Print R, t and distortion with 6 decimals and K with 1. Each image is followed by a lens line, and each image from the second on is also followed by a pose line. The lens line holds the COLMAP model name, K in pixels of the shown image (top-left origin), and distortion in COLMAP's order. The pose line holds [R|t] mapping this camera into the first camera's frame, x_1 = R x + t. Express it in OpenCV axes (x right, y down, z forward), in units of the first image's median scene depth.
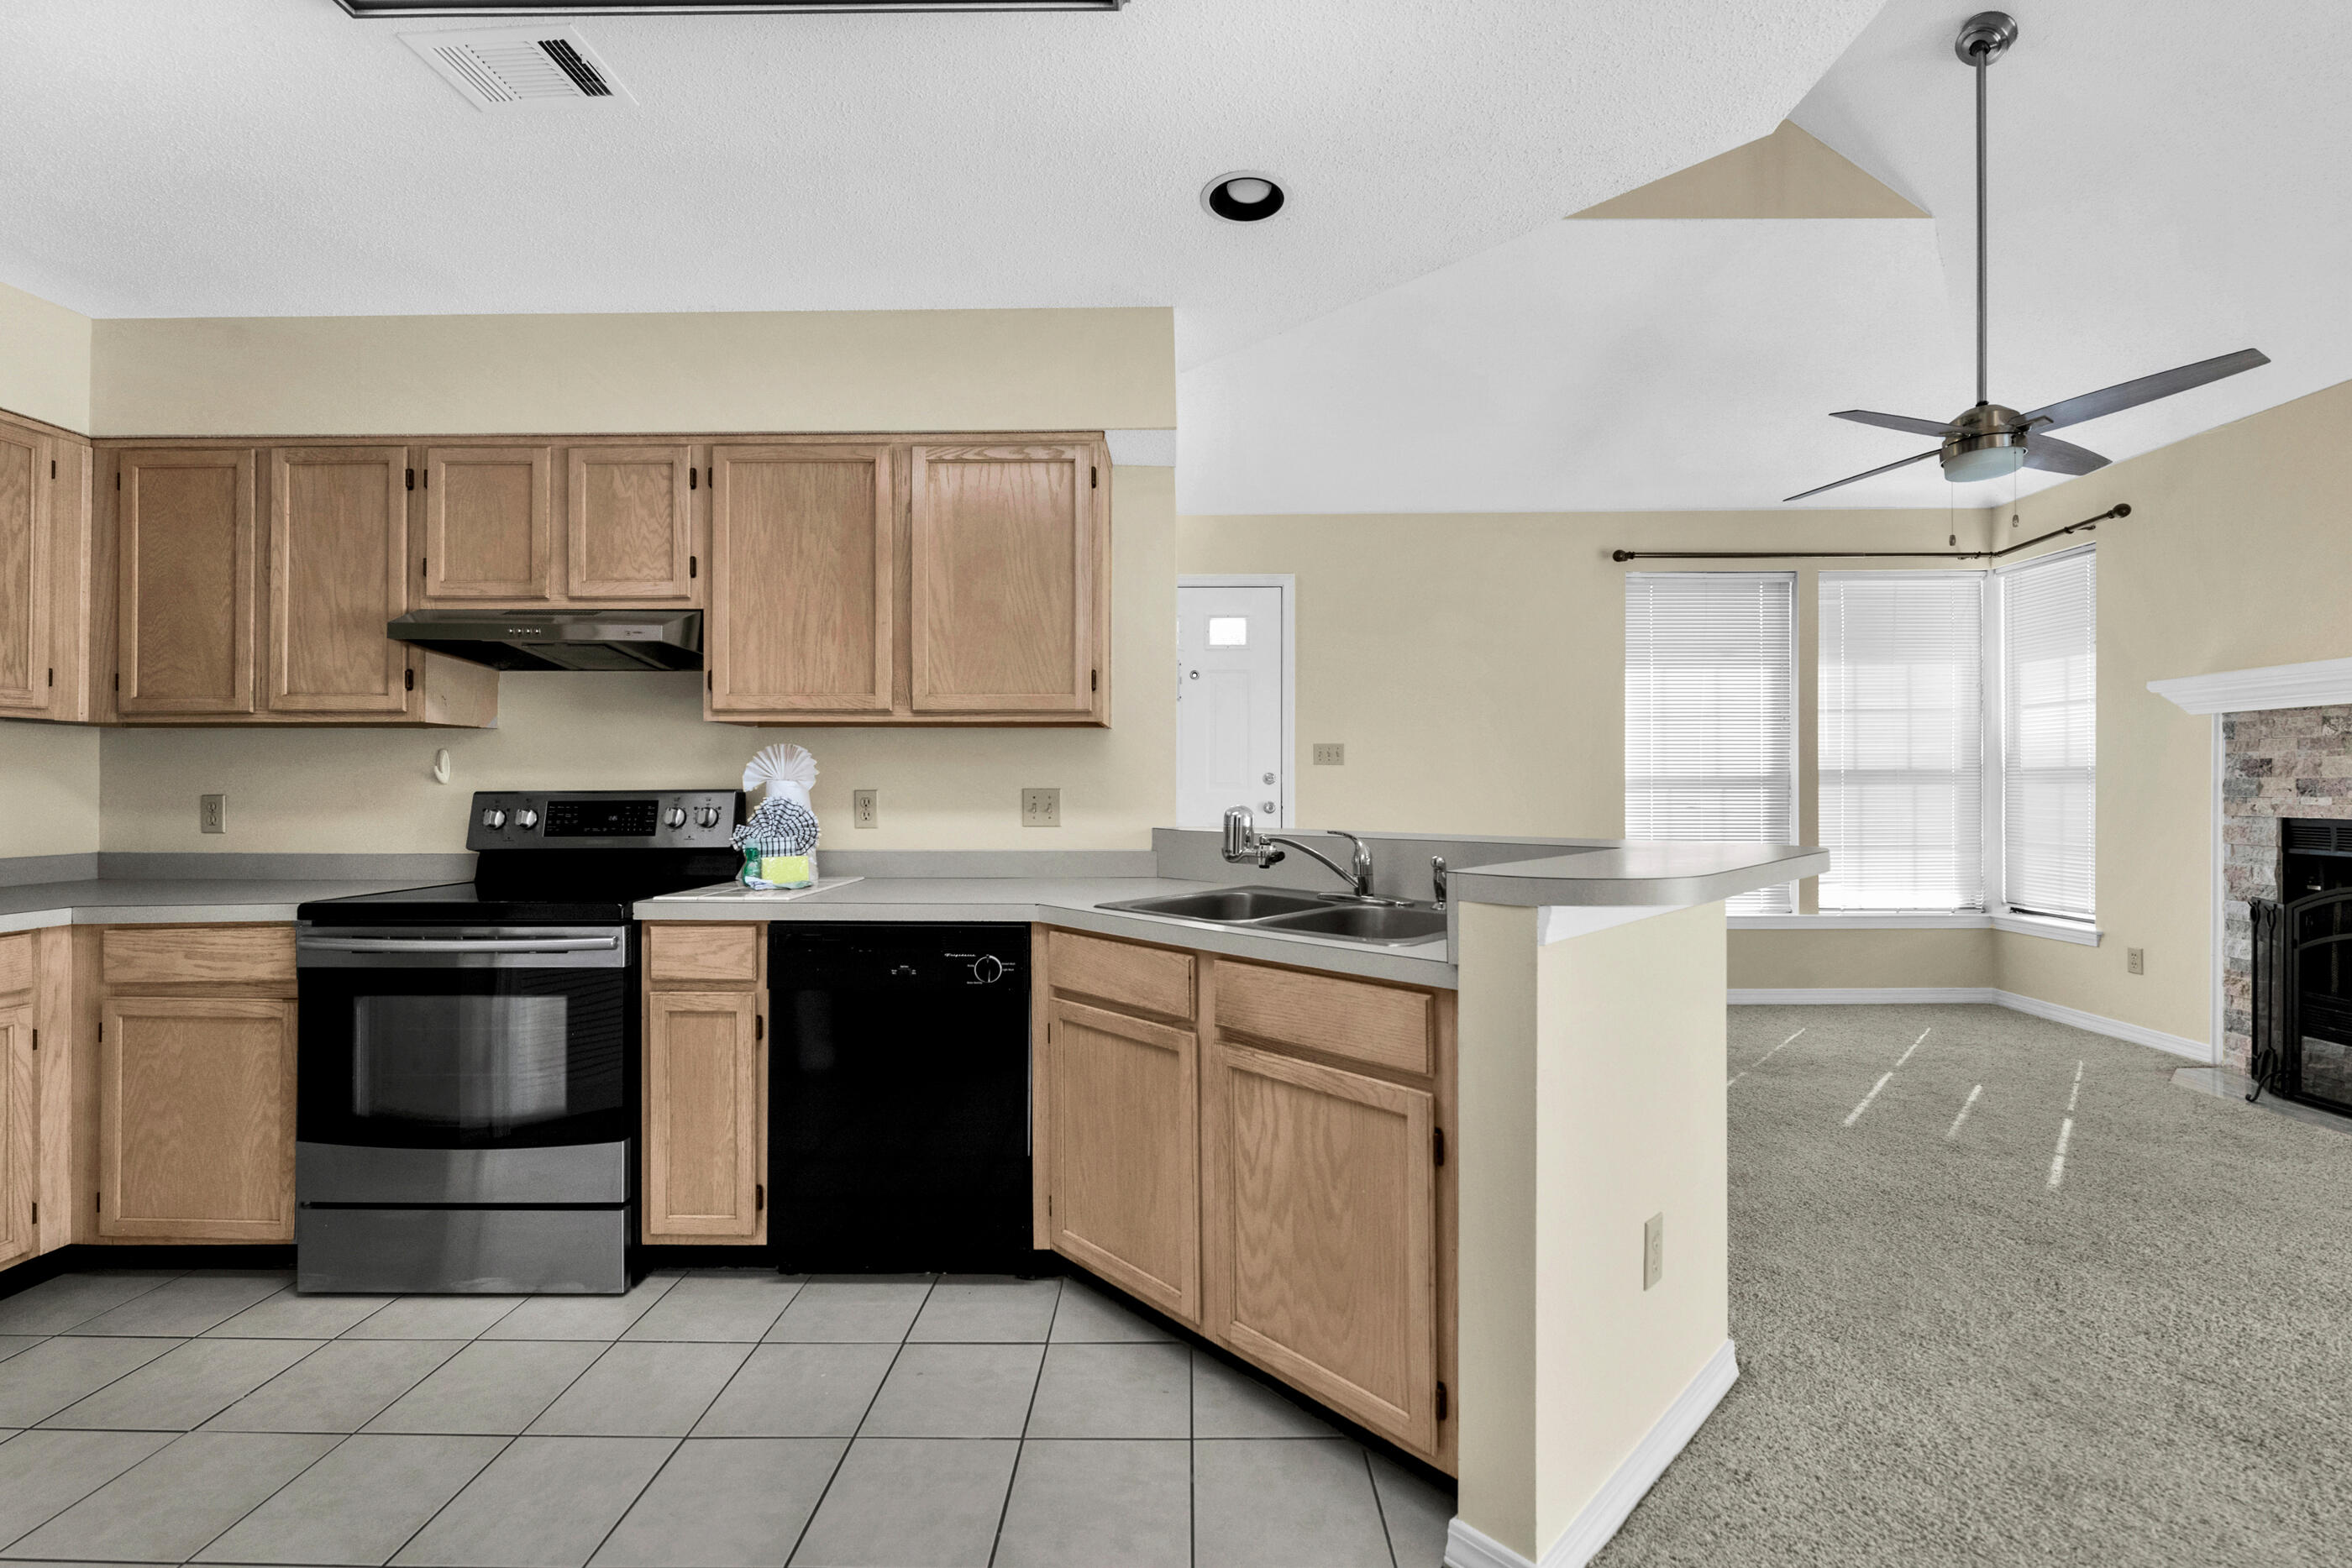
lens RADIAL K [[998.7, 0, 1178.3], [0, 998.7, 778.2], [0, 0, 1]] dist [-0.011481, 0.002836]
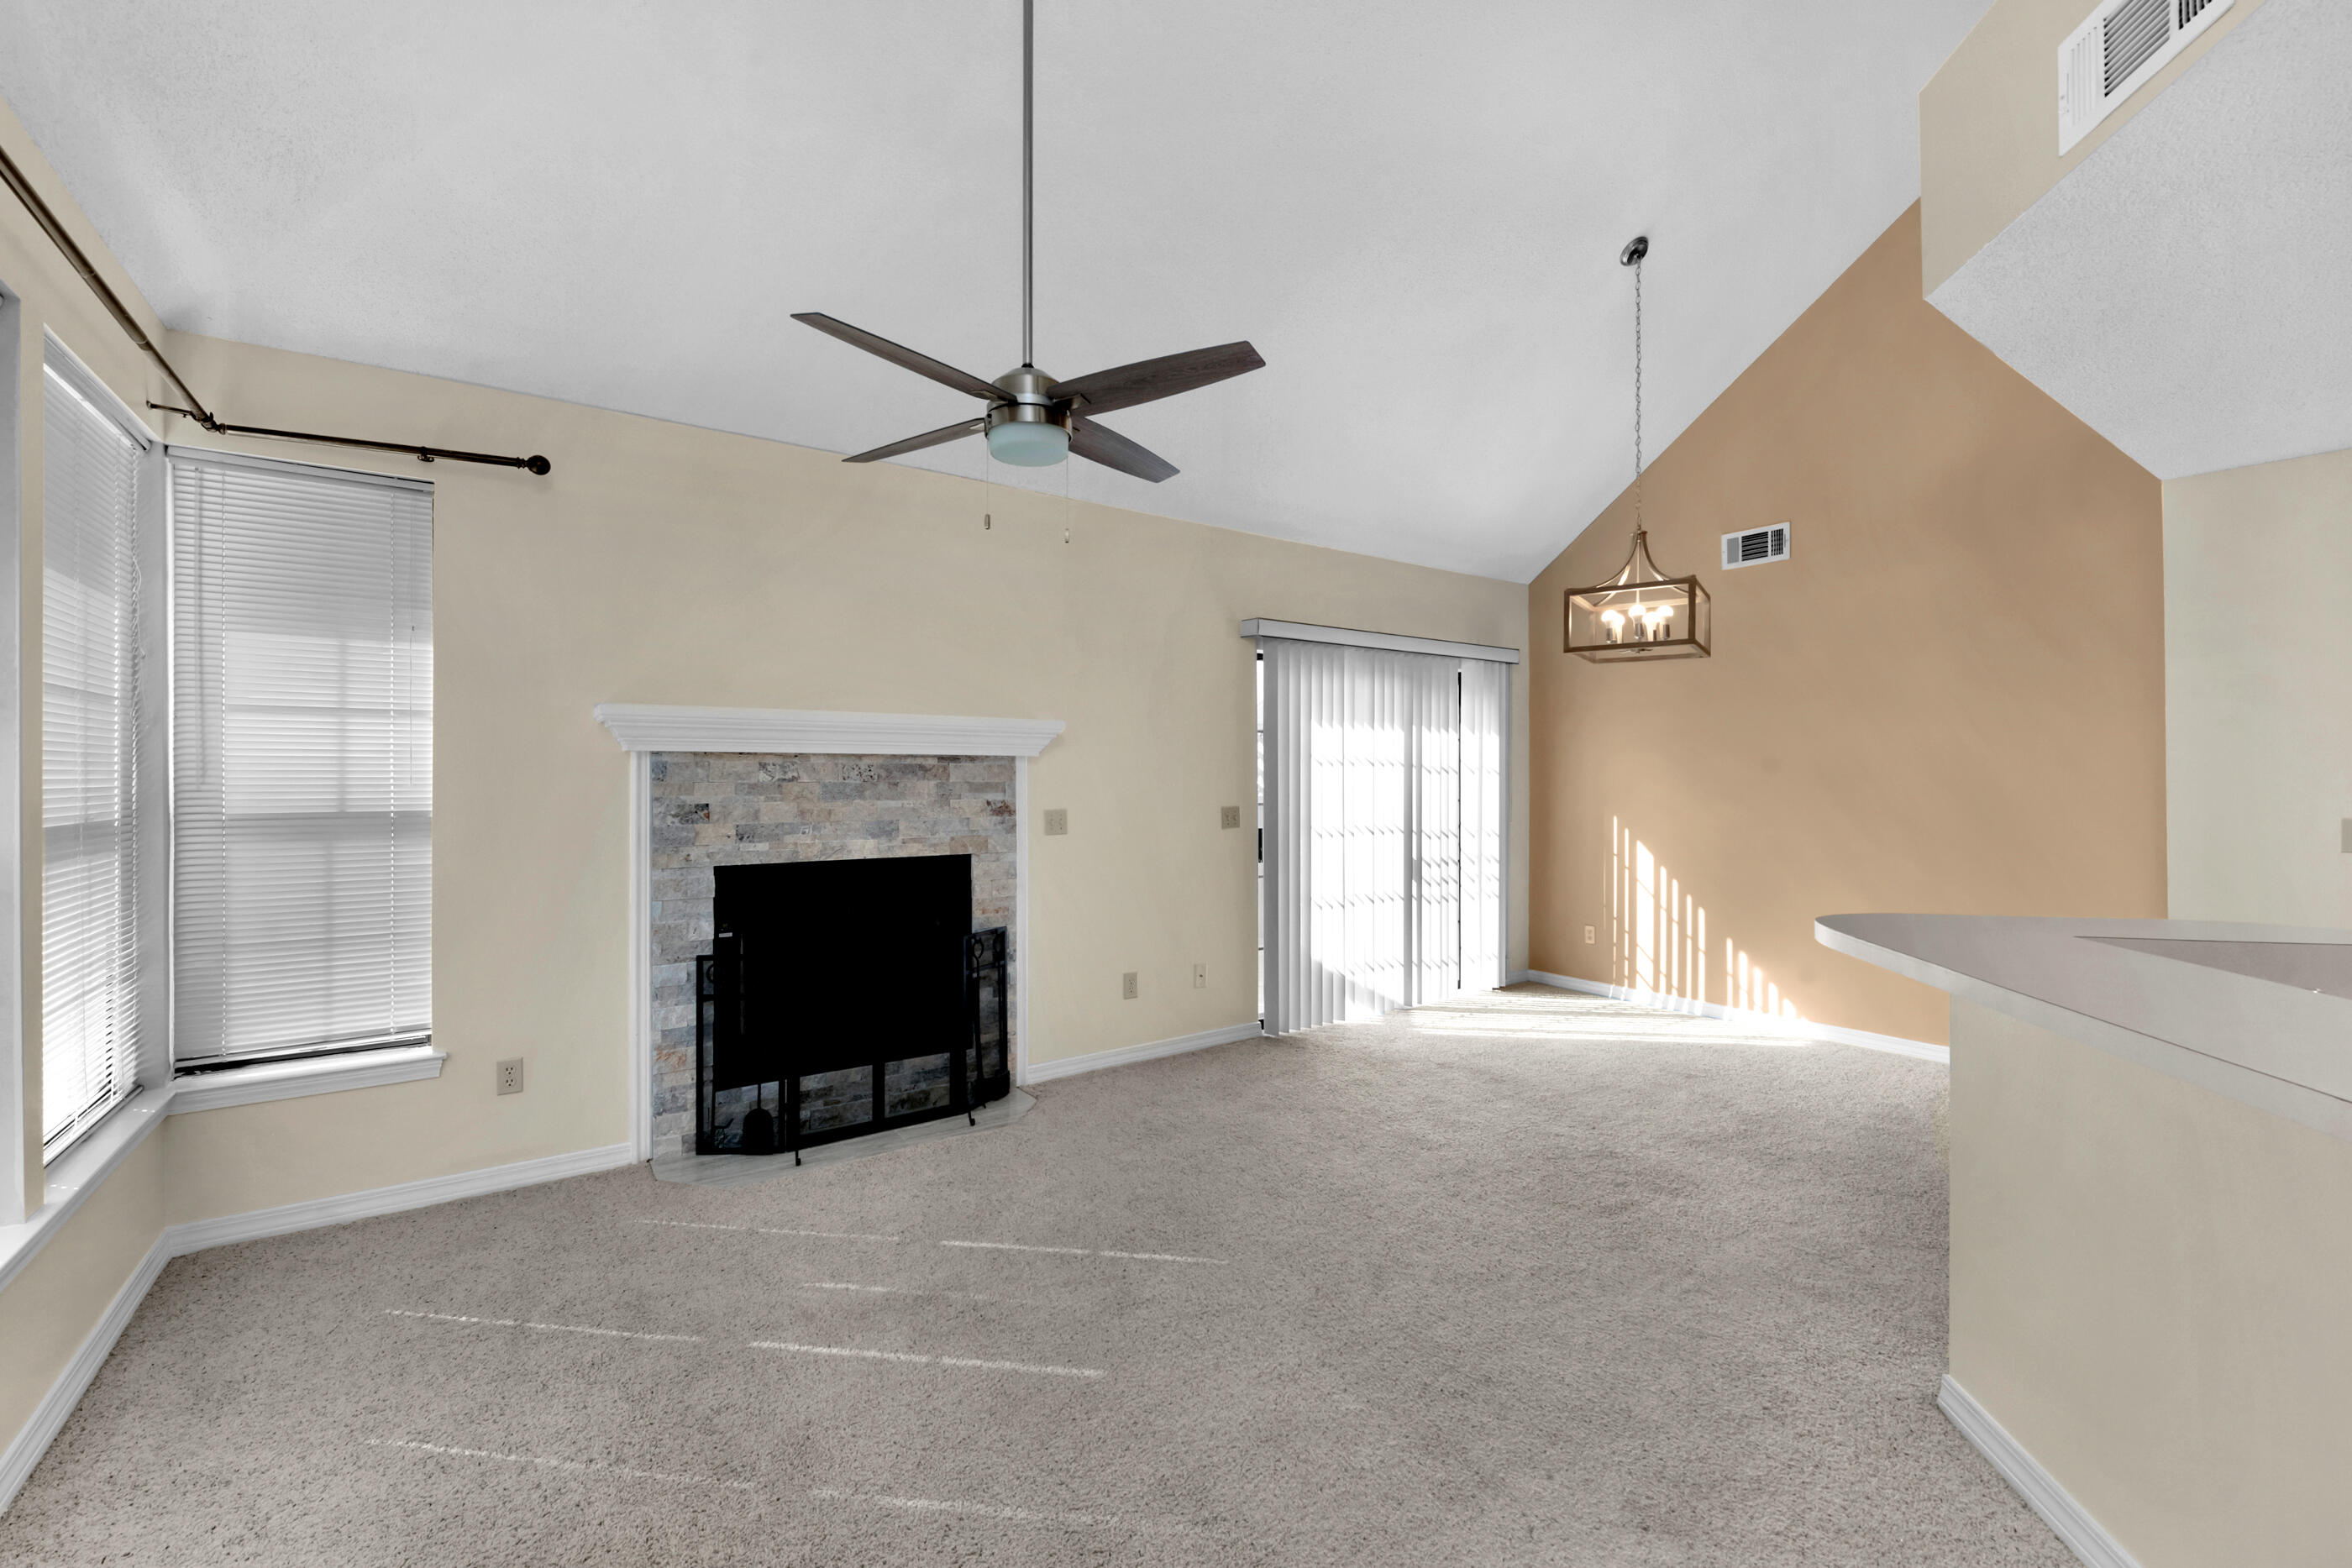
lens RADIAL K [[971.3, 0, 1202.5], [0, 971.3, 765.2], [0, 0, 1]] dist [0.005674, -0.004682]
pose [[-0.605532, 0.013906, 0.795699, 0.086202], [-0.003072, 0.999799, -0.019811, -0.039191], [-0.795815, -0.014441, -0.605368, 1.175766]]
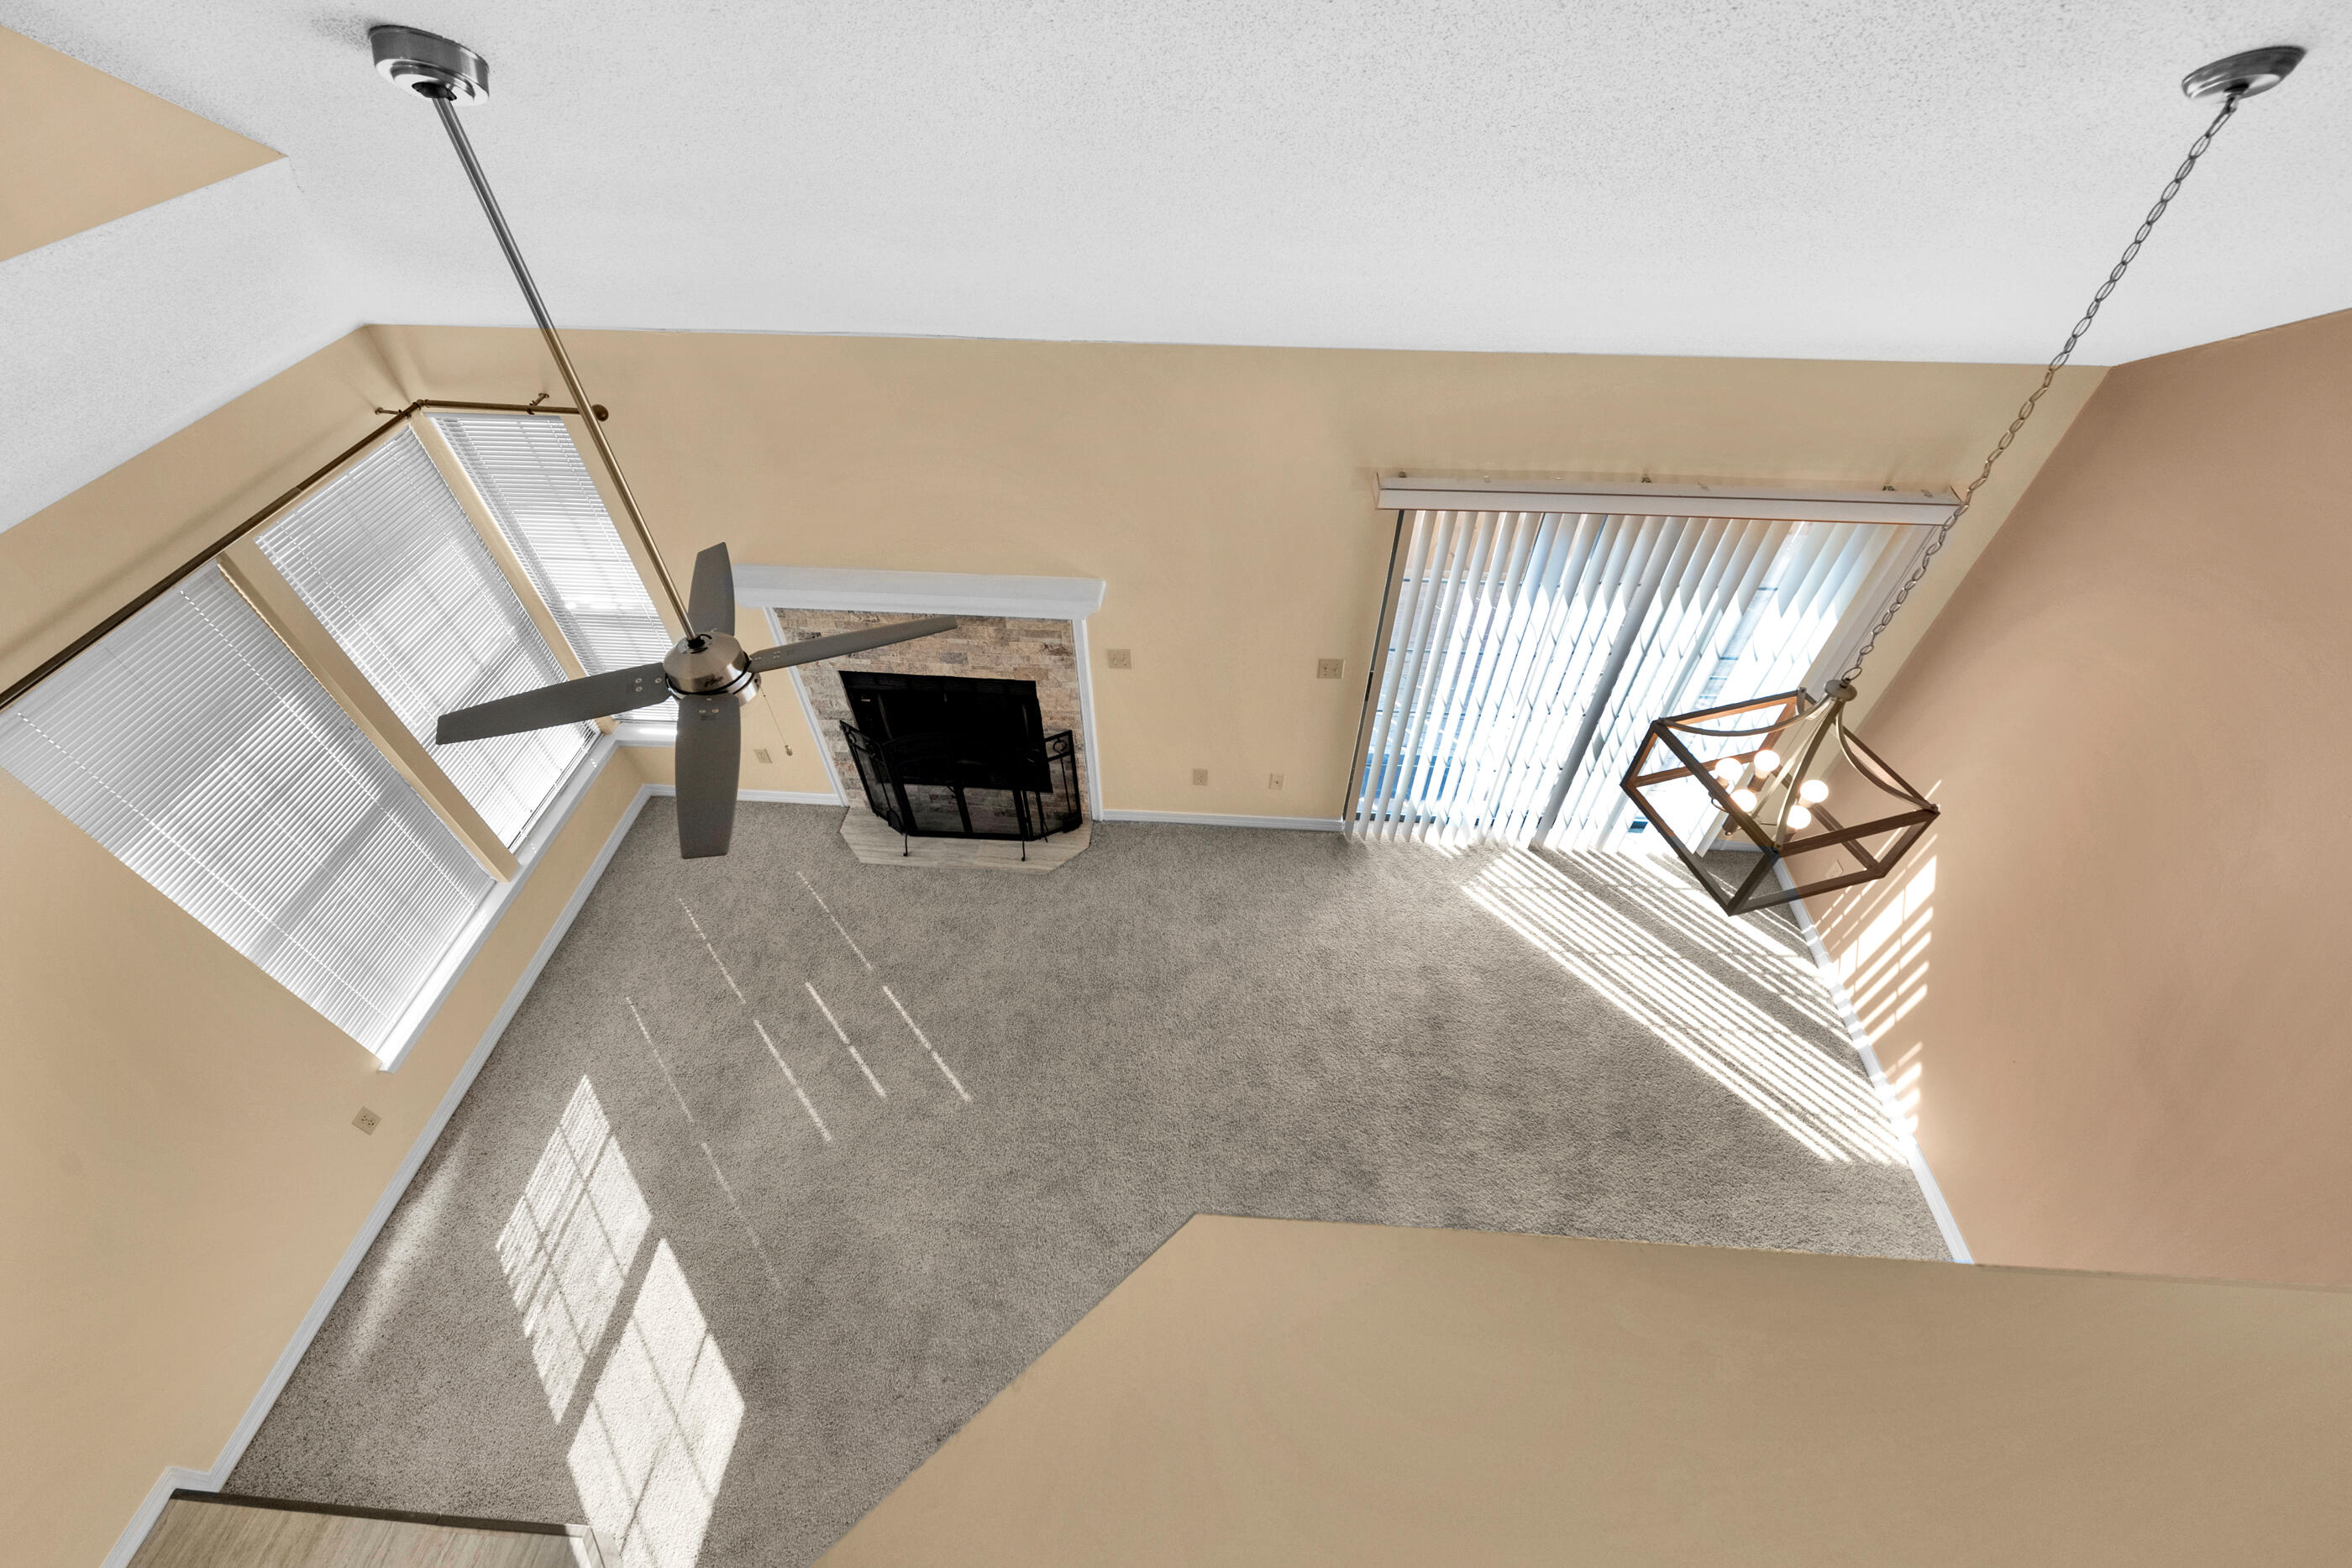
lens RADIAL K [[971.3, 0, 1200.3], [0, 971.3, 775.8], [0, 0, 1]] dist [0.005674, -0.004682]
pose [[0.052096, -0.723477, 0.688380, 0.165930], [-0.008644, 0.688963, 0.724745, -0.773081], [-0.998605, -0.043707, 0.029638, 0.478605]]
